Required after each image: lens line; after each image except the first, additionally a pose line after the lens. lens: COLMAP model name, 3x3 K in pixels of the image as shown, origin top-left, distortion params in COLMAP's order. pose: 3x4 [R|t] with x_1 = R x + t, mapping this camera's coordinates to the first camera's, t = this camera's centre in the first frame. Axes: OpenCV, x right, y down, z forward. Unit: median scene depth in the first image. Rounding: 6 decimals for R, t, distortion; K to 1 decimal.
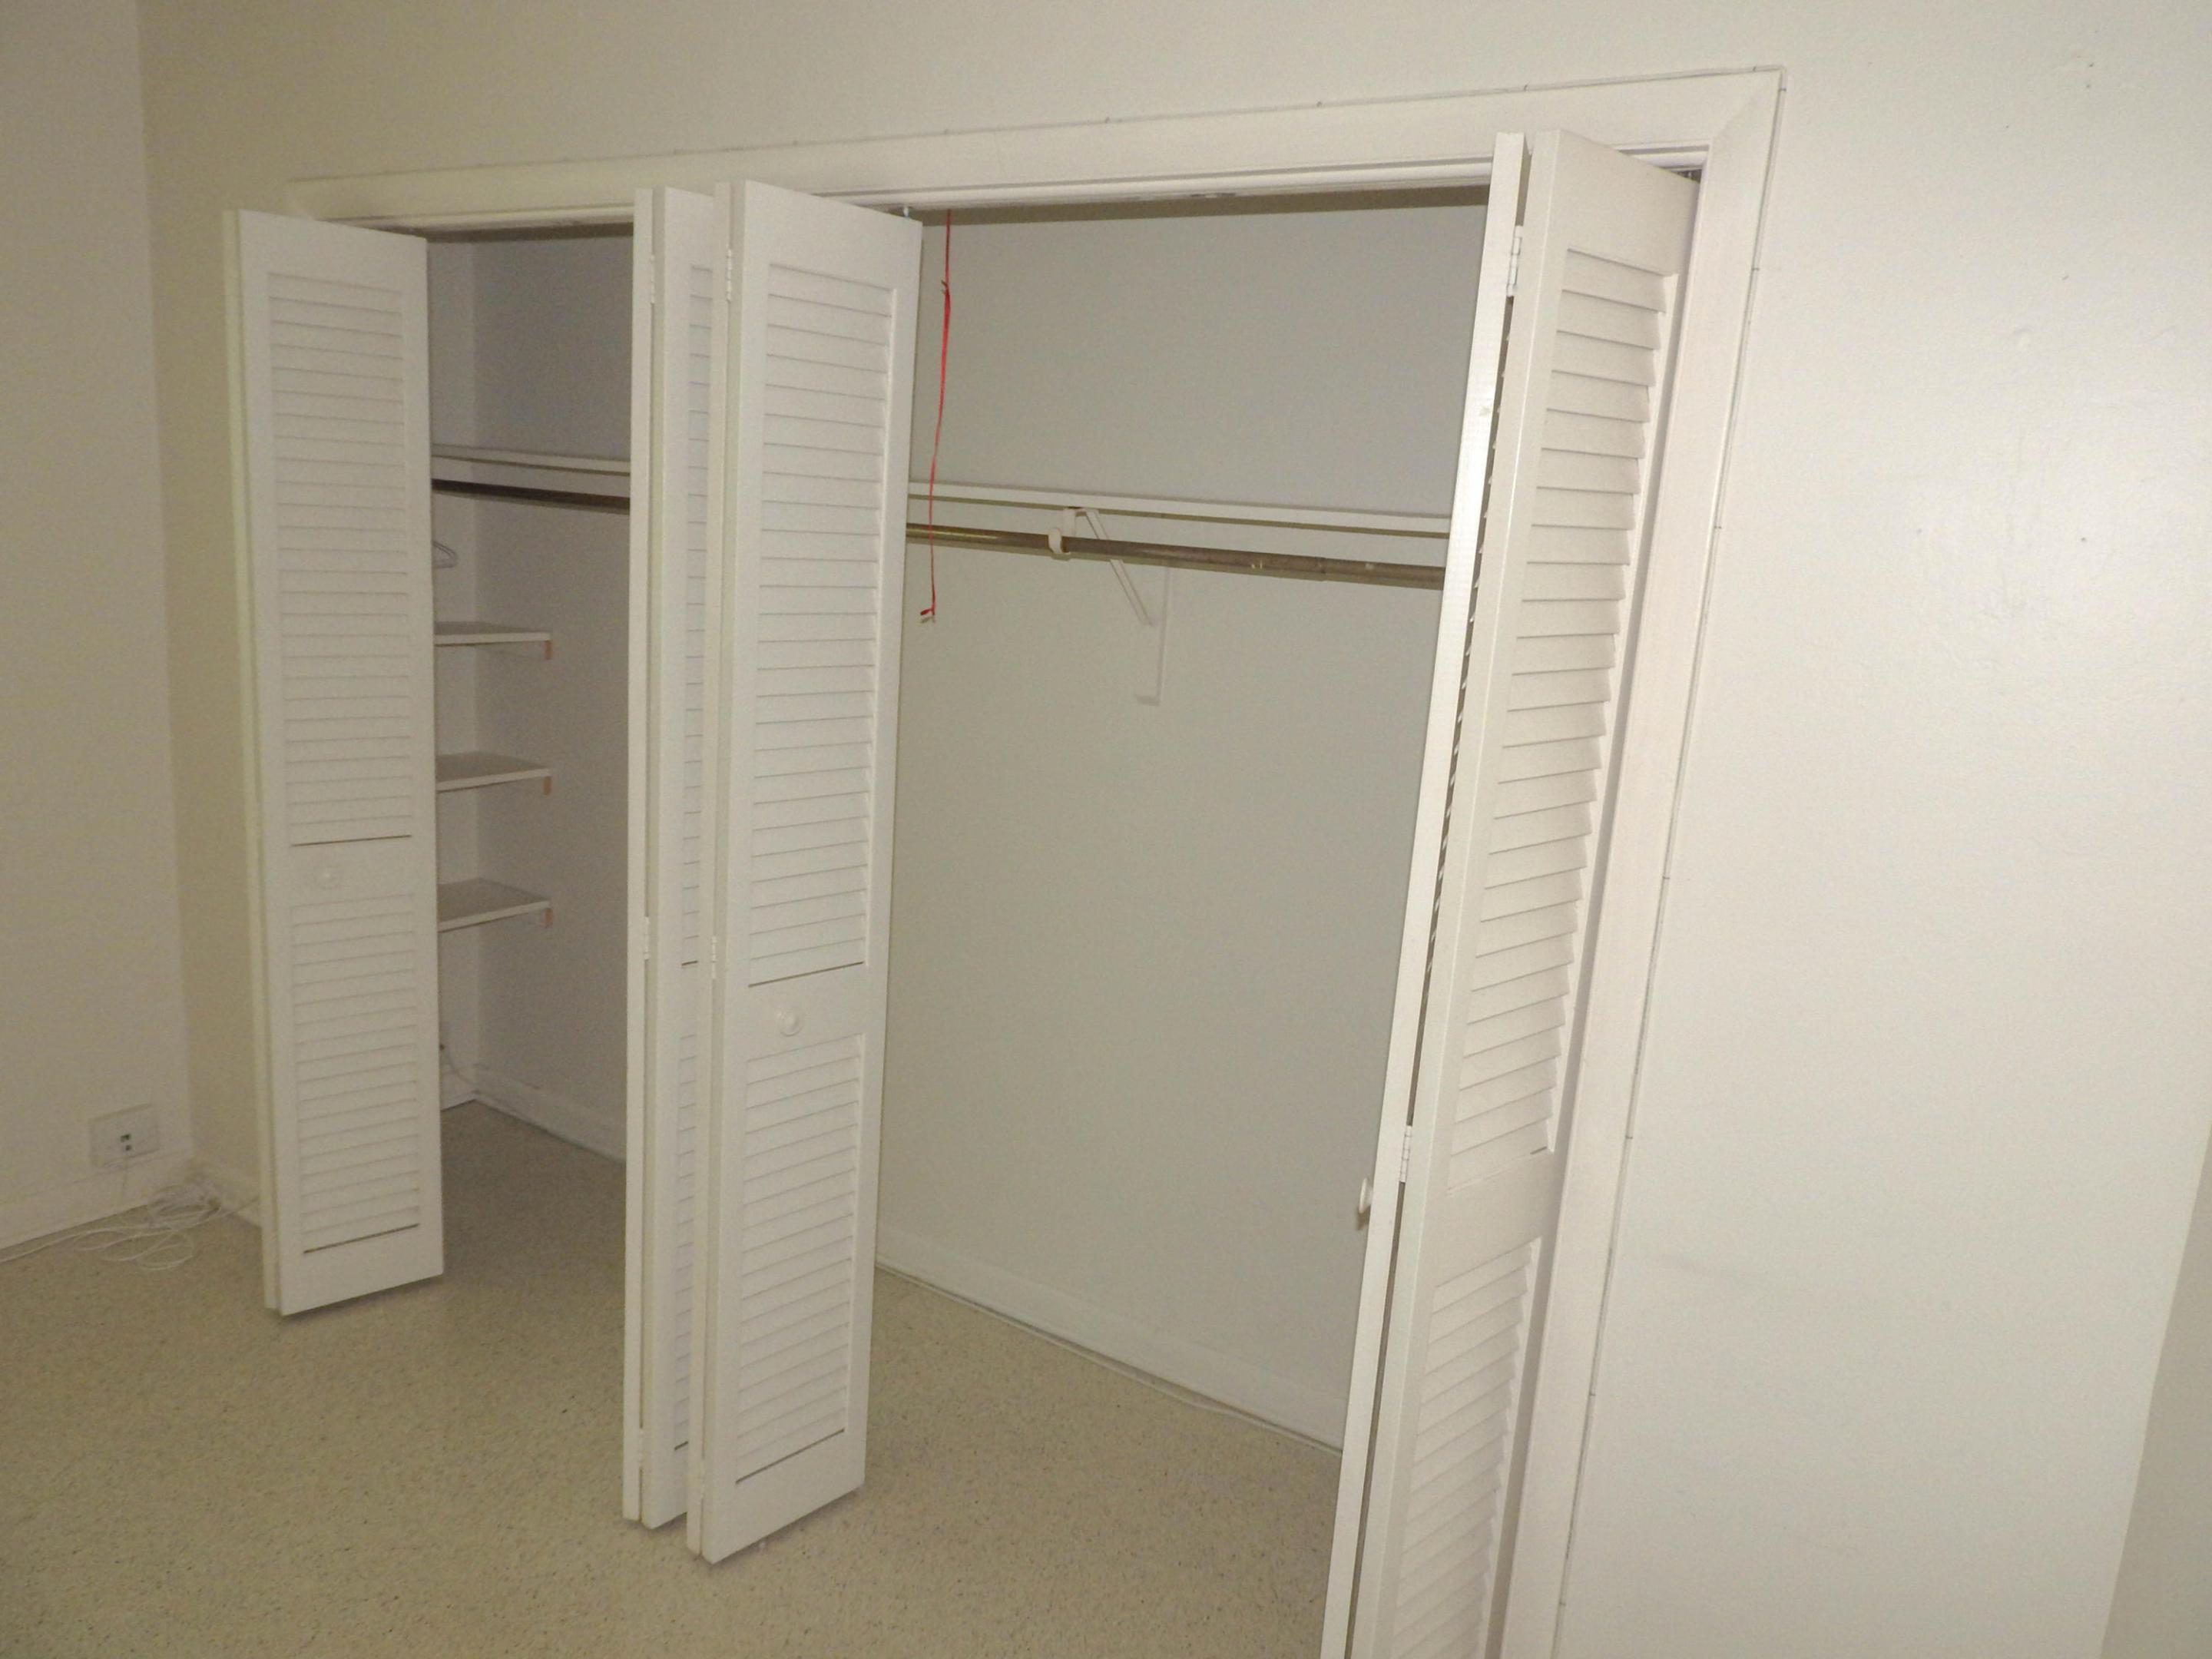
lens RADIAL K [[1585.3, 0, 1106.0], [0, 1585.3, 829.5], [0, 0, 1]] dist [0.017910, -0.001662]
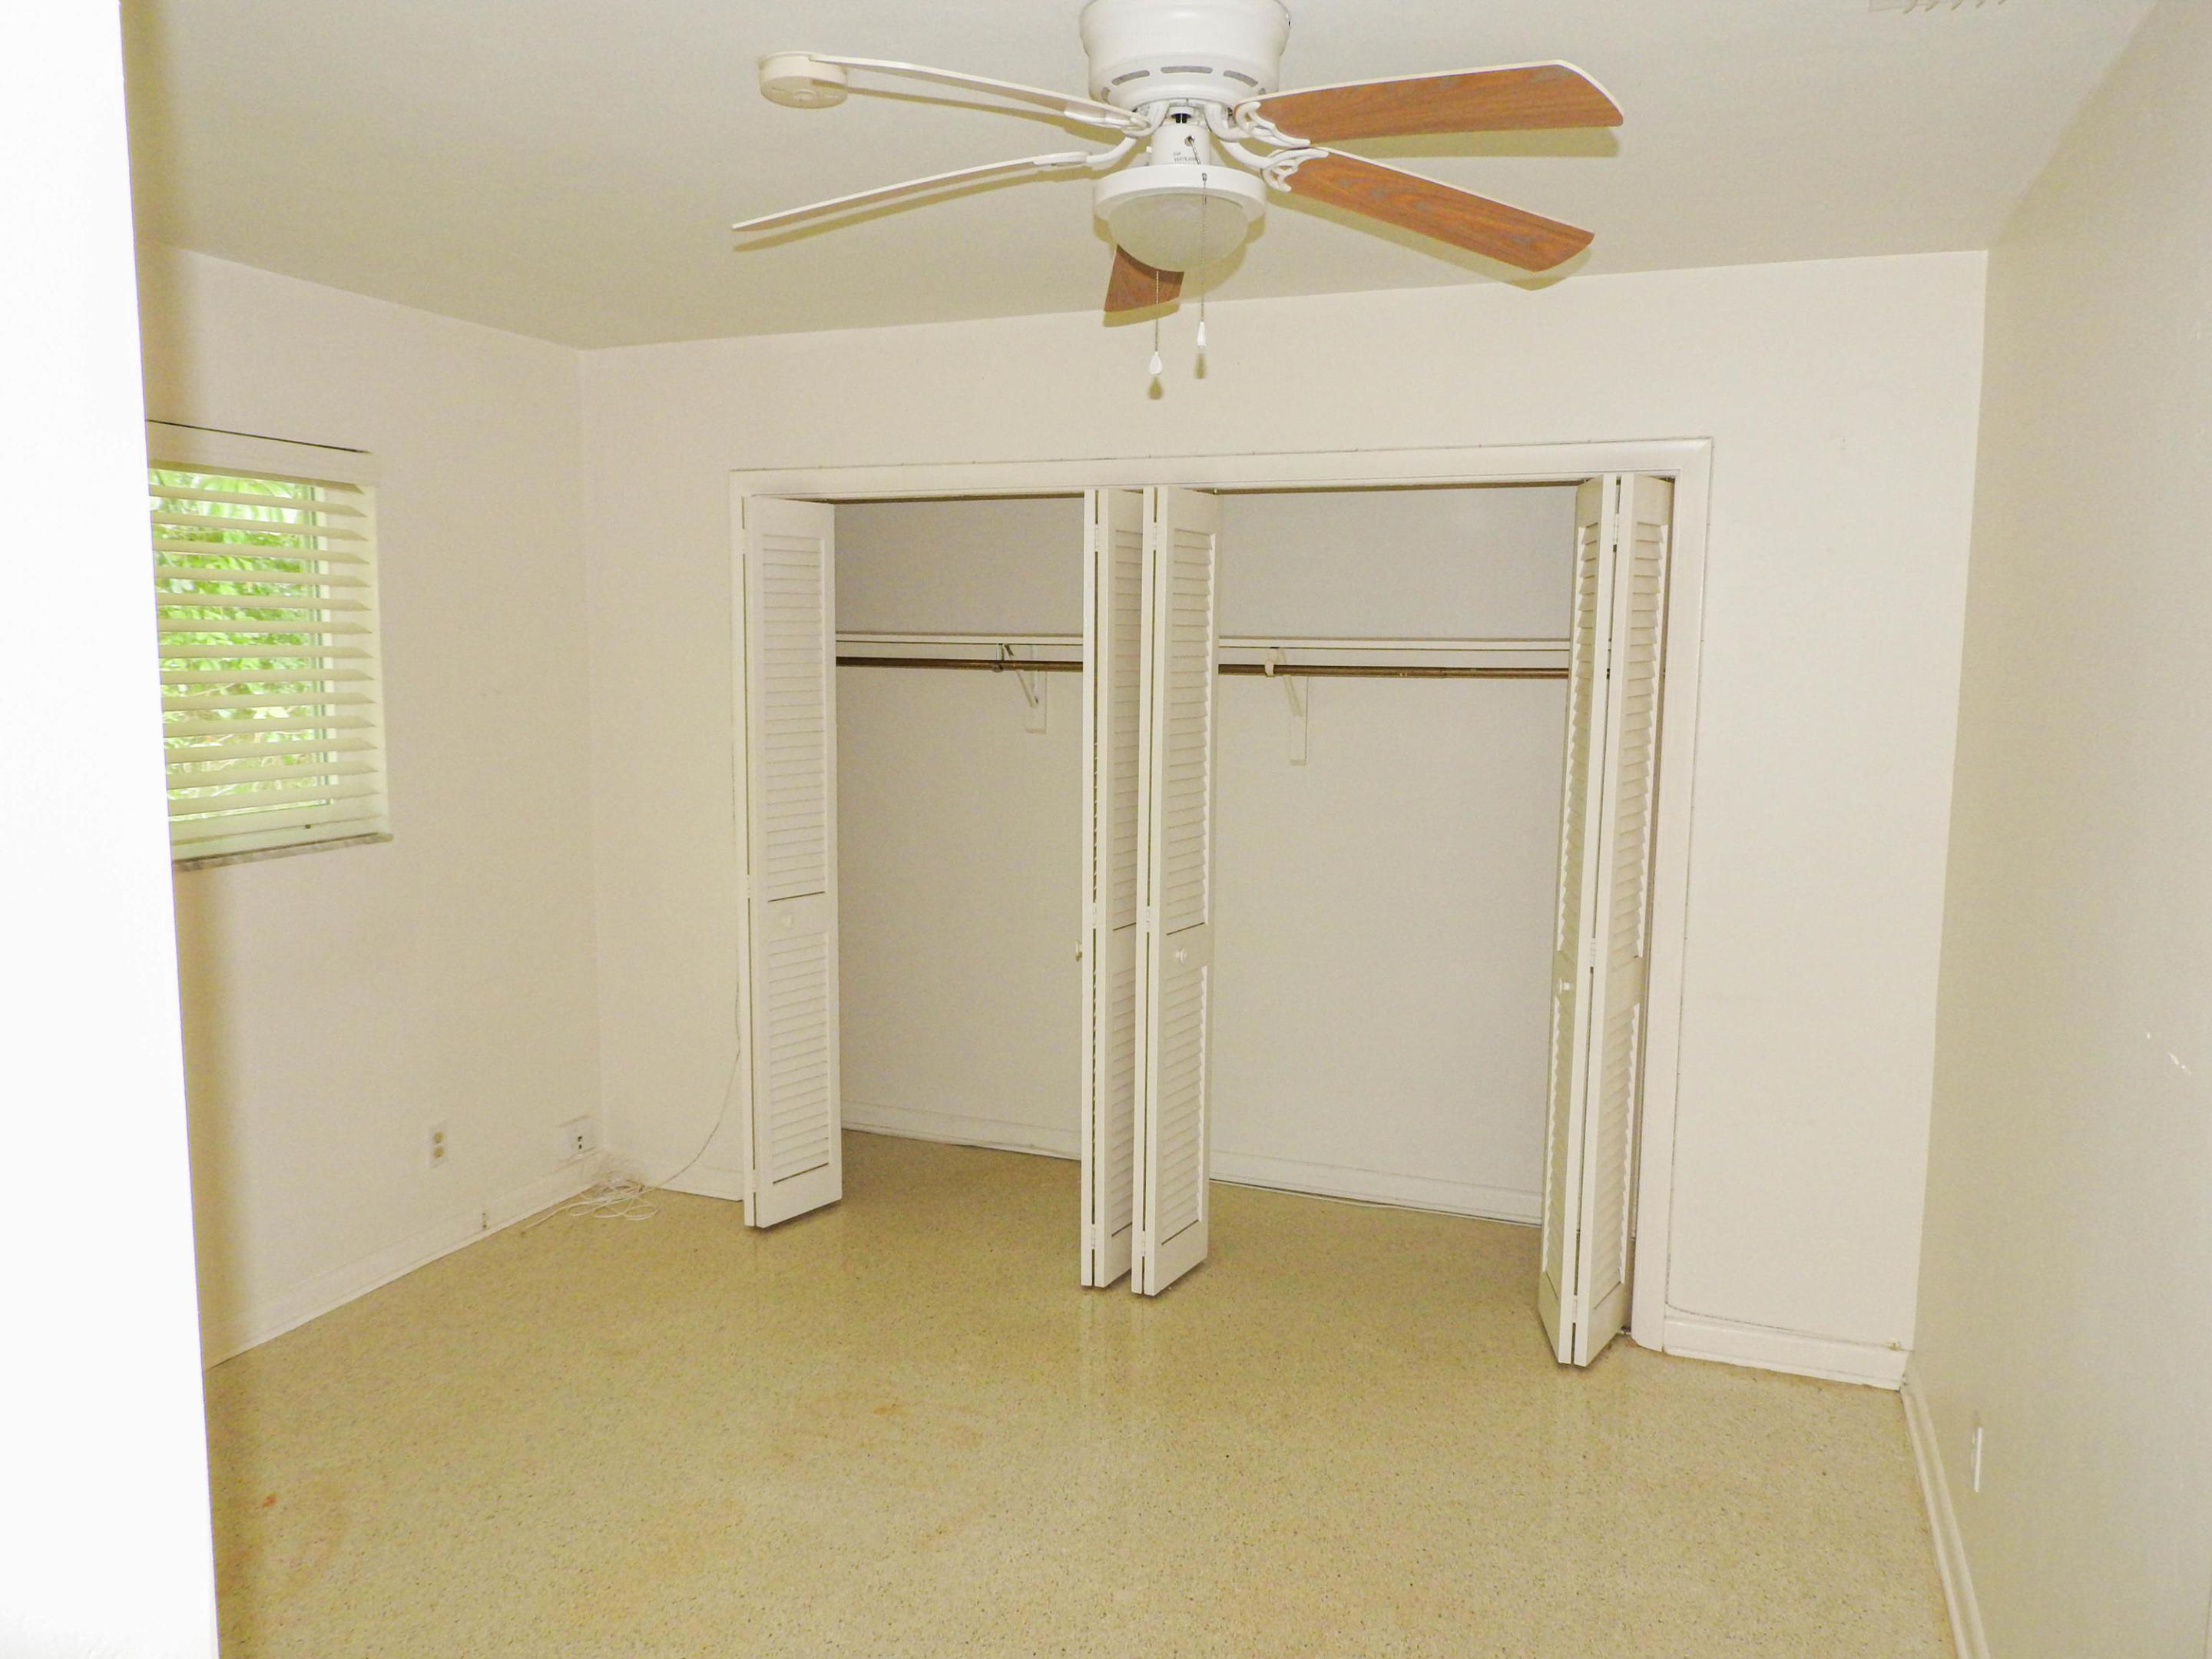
lens RADIAL K [[1592.0, 0, 1106.0], [0, 1592.0, 829.5], [0, 0, 1]] dist [-0.002533, -0.001152]
pose [[0.978064, -0.084554, 0.190374, -0.547584], [0.098518, 0.993003, -0.065107, 0.082607], [-0.183537, 0.082434, 0.979550, -0.616613]]
